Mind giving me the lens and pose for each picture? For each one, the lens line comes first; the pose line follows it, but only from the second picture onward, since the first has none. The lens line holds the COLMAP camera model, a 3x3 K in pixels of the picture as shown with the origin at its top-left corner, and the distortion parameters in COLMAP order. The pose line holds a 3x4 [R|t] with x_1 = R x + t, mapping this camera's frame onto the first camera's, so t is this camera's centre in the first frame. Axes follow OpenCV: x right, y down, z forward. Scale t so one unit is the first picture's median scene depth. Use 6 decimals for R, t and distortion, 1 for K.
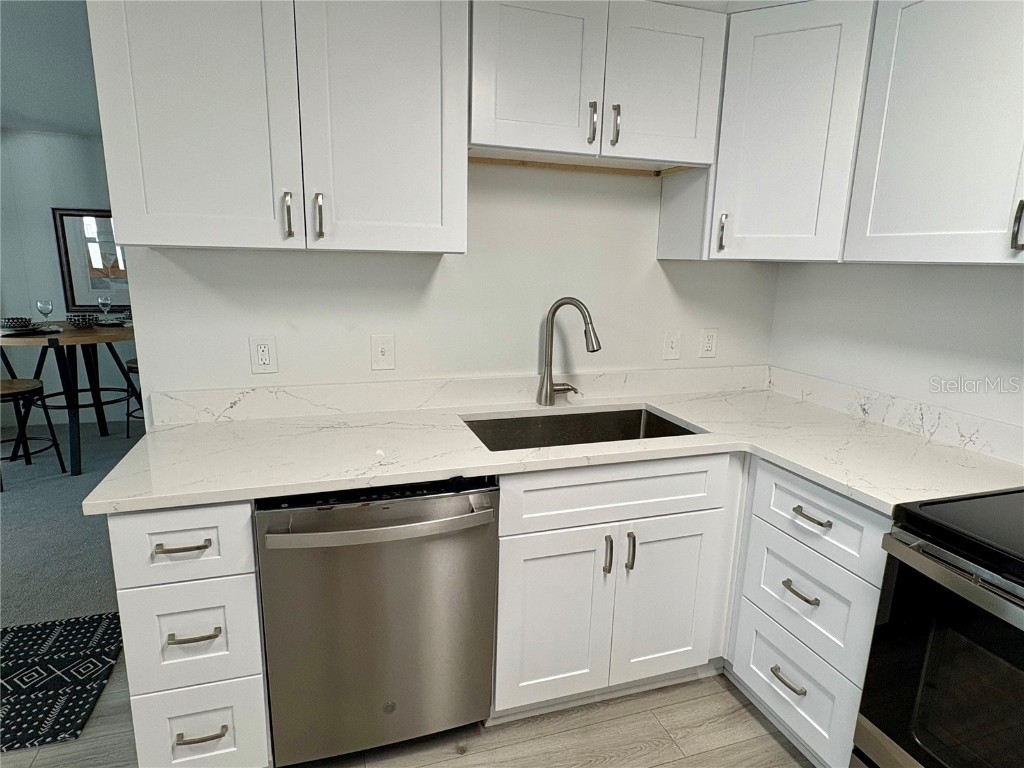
lens RADIAL K [[575.4, 0, 508.6], [0, 575.4, 388.0], [0, 0, 1]] dist [-0.003016, -0.000257]
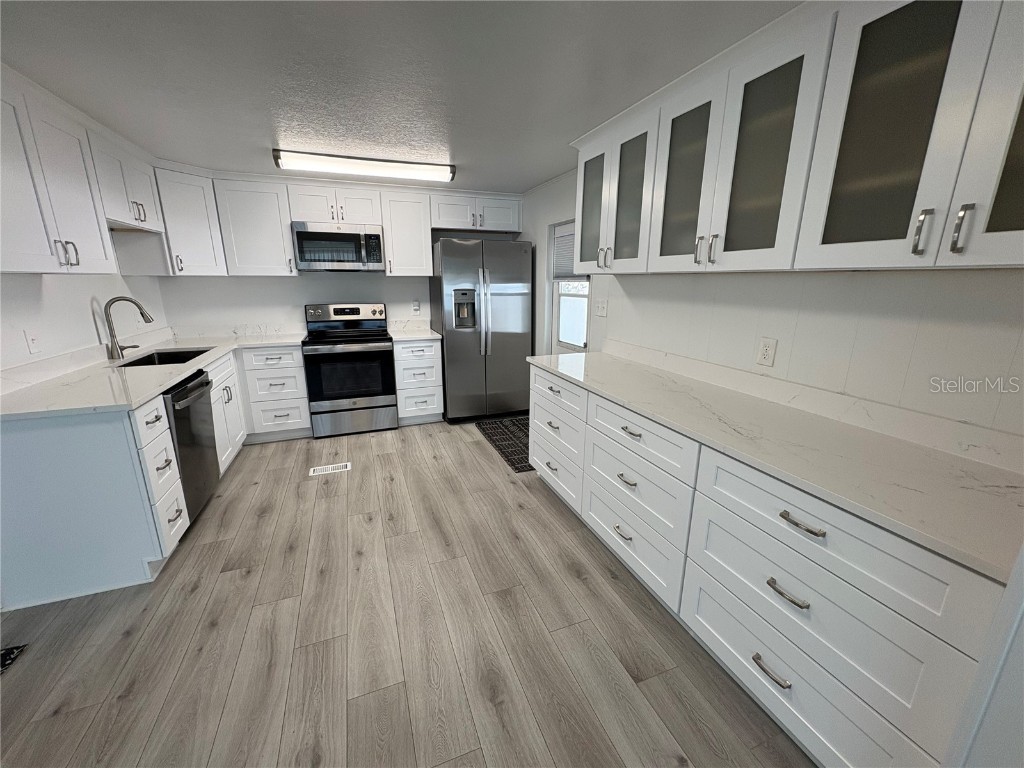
lens RADIAL K [[409.2, 0, 512.9], [0, 409.2, 385.0], [0, 0, 1]] dist [0.001053, 0.000103]
pose [[-0.054053, -0.268374, 0.961797, -1.559063], [0.214947, 0.937497, 0.273674, 0.027258], [-0.975129, 0.221529, 0.007011, -0.233389]]
